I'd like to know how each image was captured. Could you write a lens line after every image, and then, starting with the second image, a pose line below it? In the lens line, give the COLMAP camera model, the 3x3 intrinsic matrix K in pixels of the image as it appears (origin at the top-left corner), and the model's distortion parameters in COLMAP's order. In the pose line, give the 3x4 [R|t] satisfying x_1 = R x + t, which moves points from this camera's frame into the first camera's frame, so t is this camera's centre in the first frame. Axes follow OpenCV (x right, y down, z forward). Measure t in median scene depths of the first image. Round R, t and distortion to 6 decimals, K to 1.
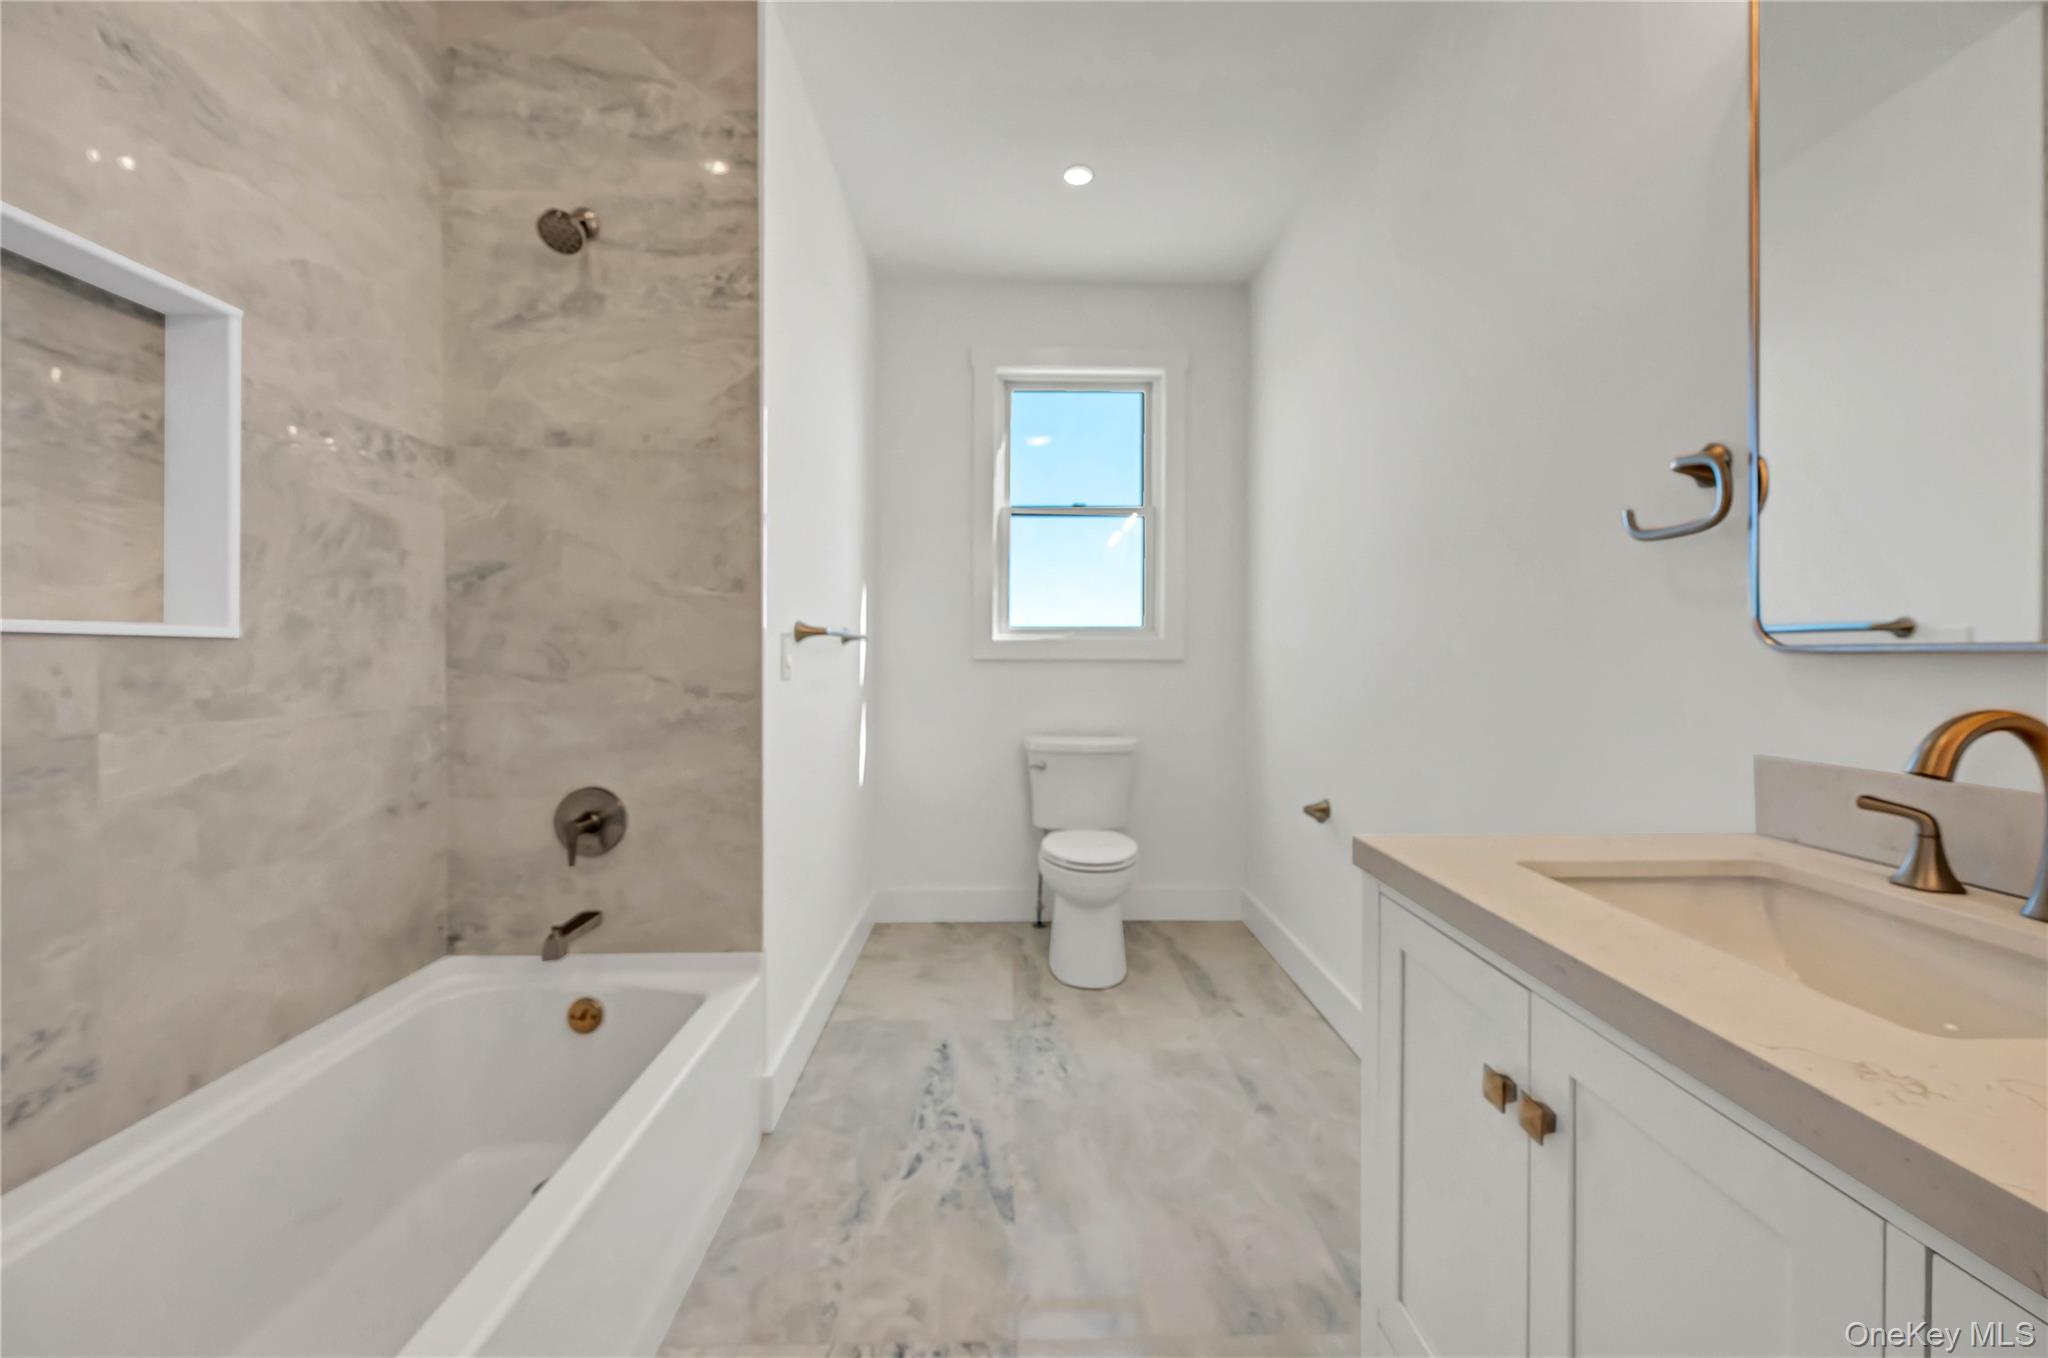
lens RADIAL K [[809.2, 0, 1019.2], [0, 809.2, 659.7], [0, 0, 1]] dist [-0.006196, -0.000902]
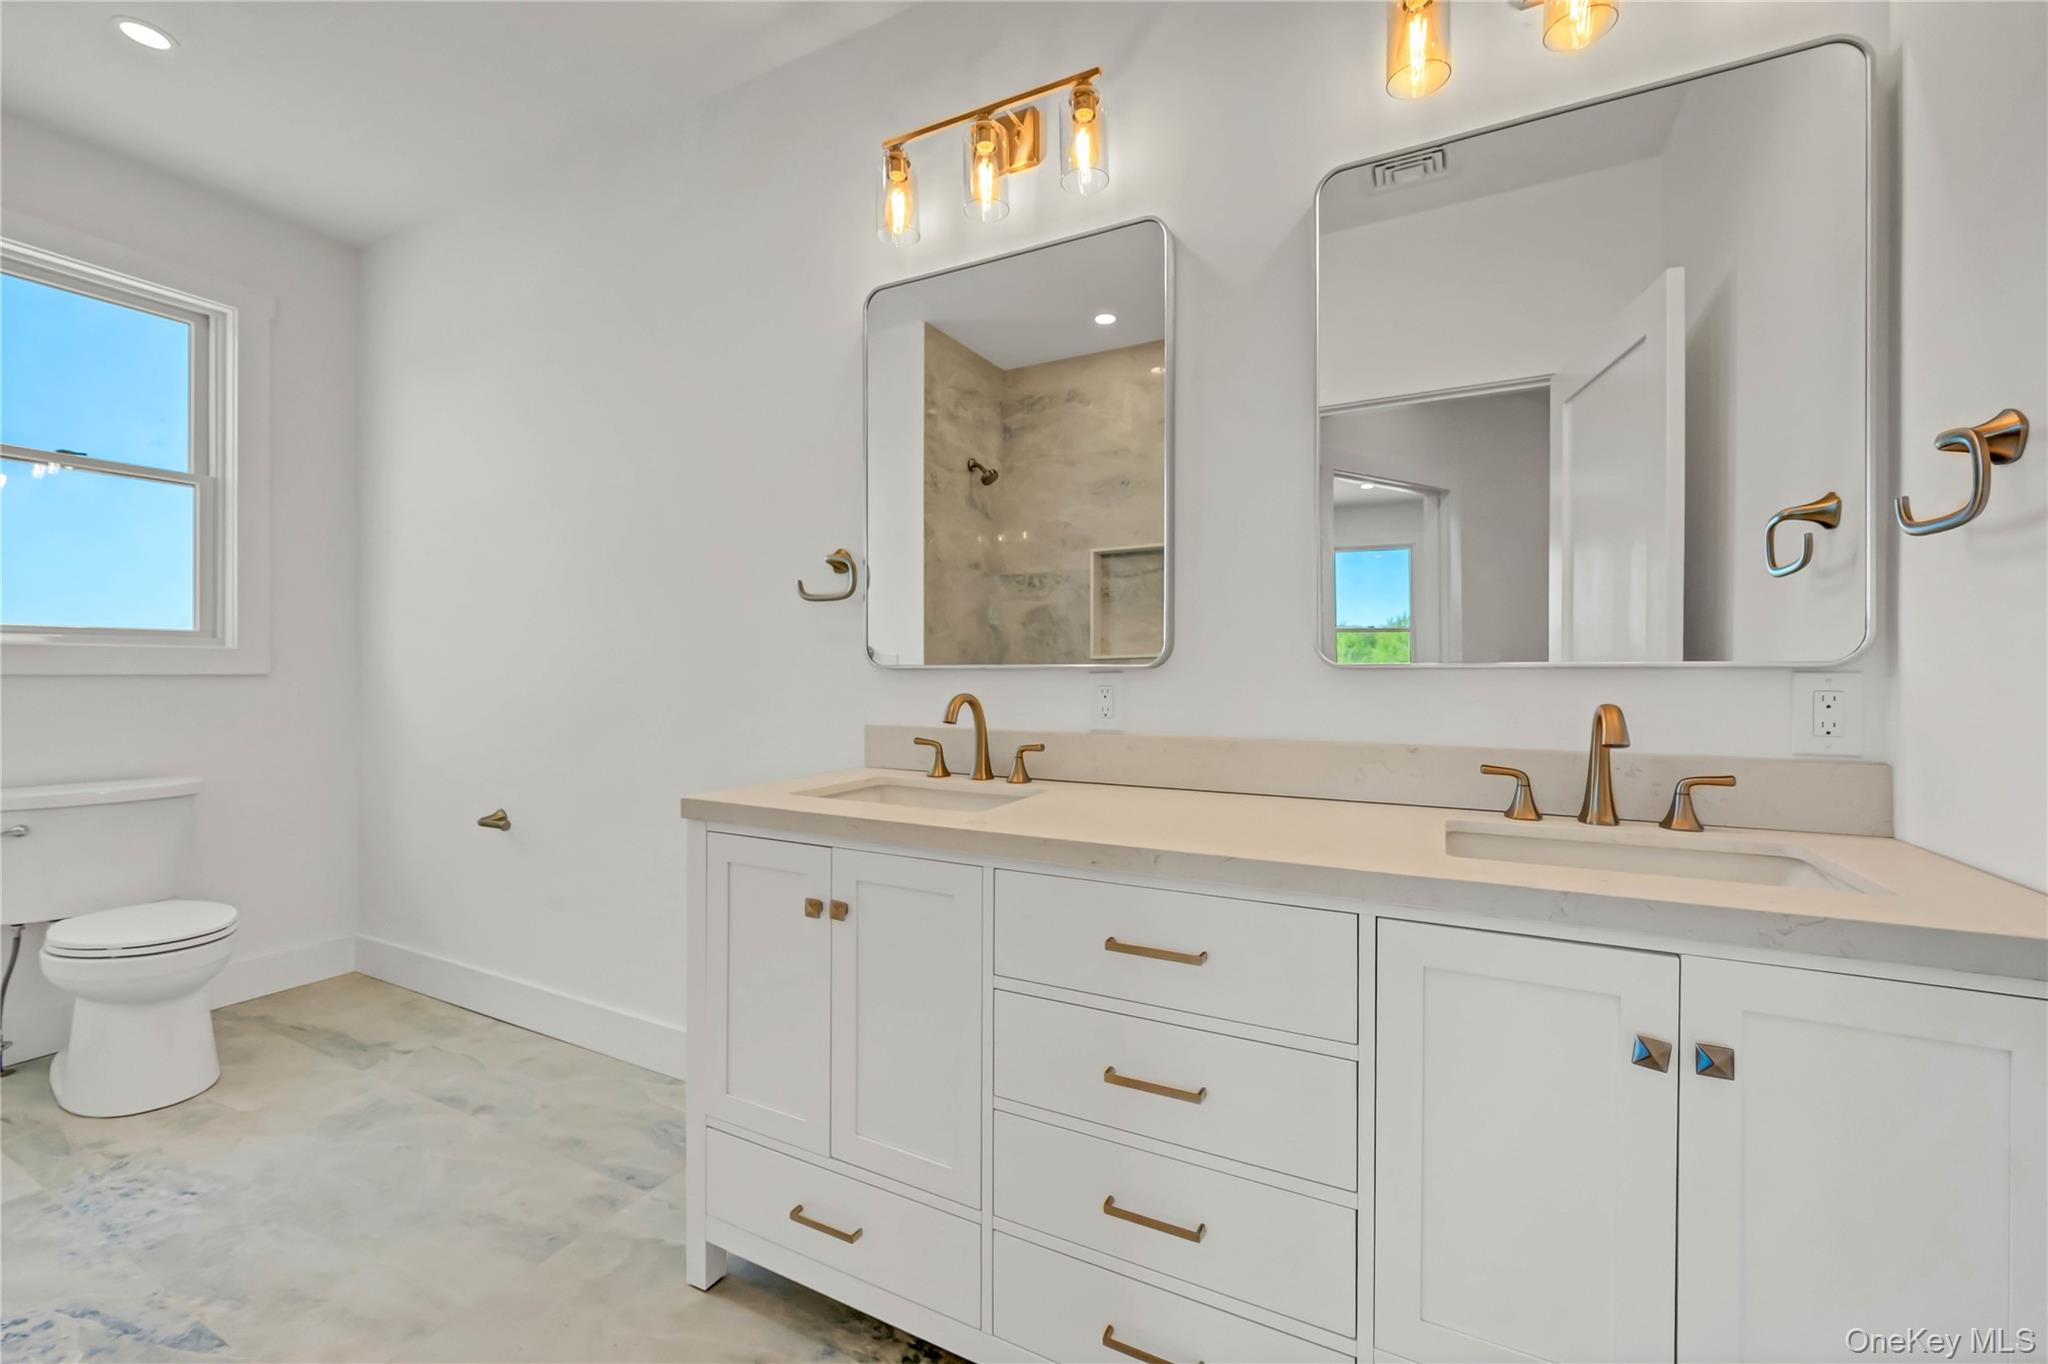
lens RADIAL K [[820.7, 0, 1026.0], [0, 820.7, 678.7], [0, 0, 1]] dist [-0.000434, -0.000187]
pose [[0.468952, -0.003637, 0.883216, -0.280295], [0.001247, 0.999993, 0.003456, 0.003652], [-0.883223, -0.000519, 0.468954, -0.100611]]
